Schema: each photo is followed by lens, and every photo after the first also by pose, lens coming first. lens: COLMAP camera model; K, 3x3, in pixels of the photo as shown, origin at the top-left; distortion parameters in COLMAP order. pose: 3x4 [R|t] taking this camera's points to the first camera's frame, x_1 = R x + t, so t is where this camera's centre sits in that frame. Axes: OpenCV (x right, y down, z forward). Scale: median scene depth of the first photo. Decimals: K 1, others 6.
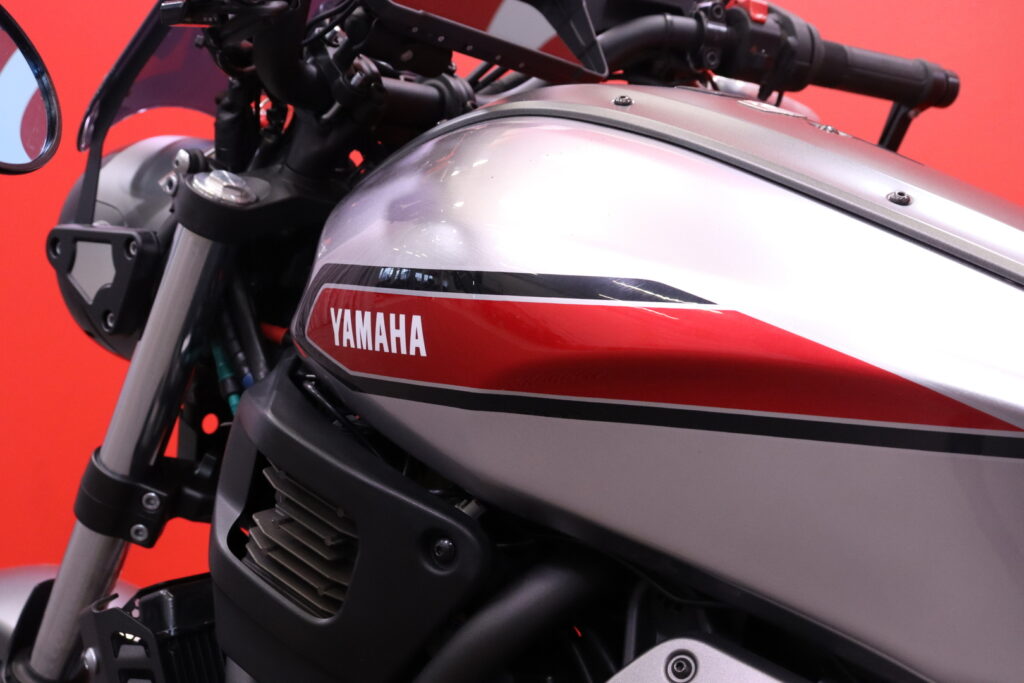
lens RADIAL K [[1375.6, 0, 512.0], [0, 1375.6, 341.5], [0, 0, 1]] dist [0.176862, 0.003723]
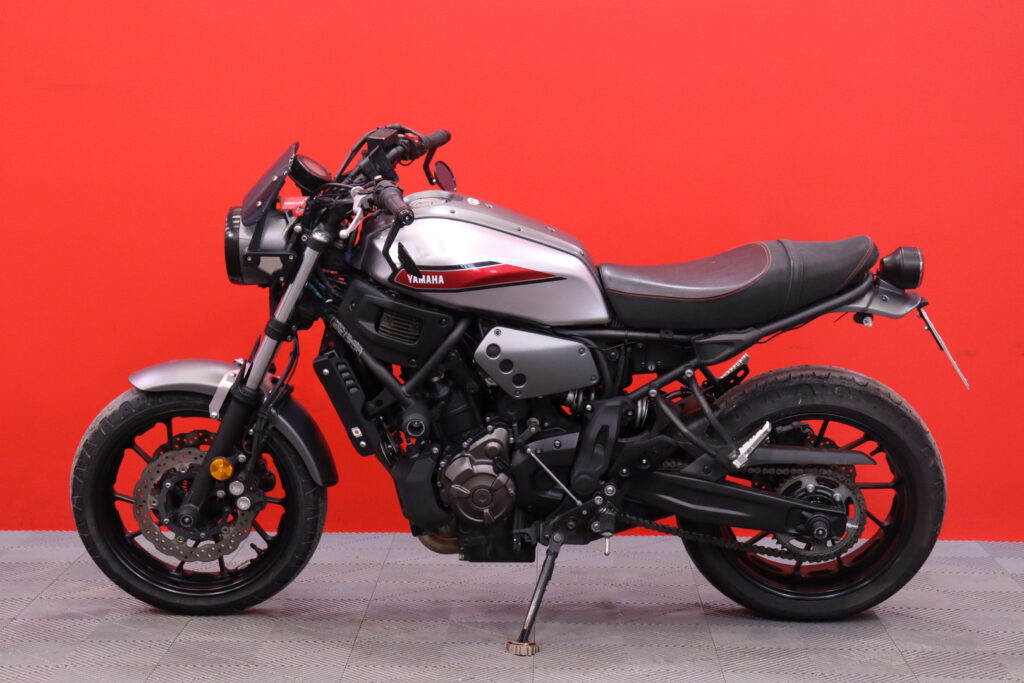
lens RADIAL K [[2218.4, 0, 512.0], [0, 2218.4, 341.5], [0, 0, 1]] dist [0.095414, 0.133763]
pose [[0.778489, -0.254641, 0.573683, -3.599691], [0.096736, 0.951762, 0.291188, -1.669844], [-0.620158, -0.171191, 0.765570, -4.187339]]
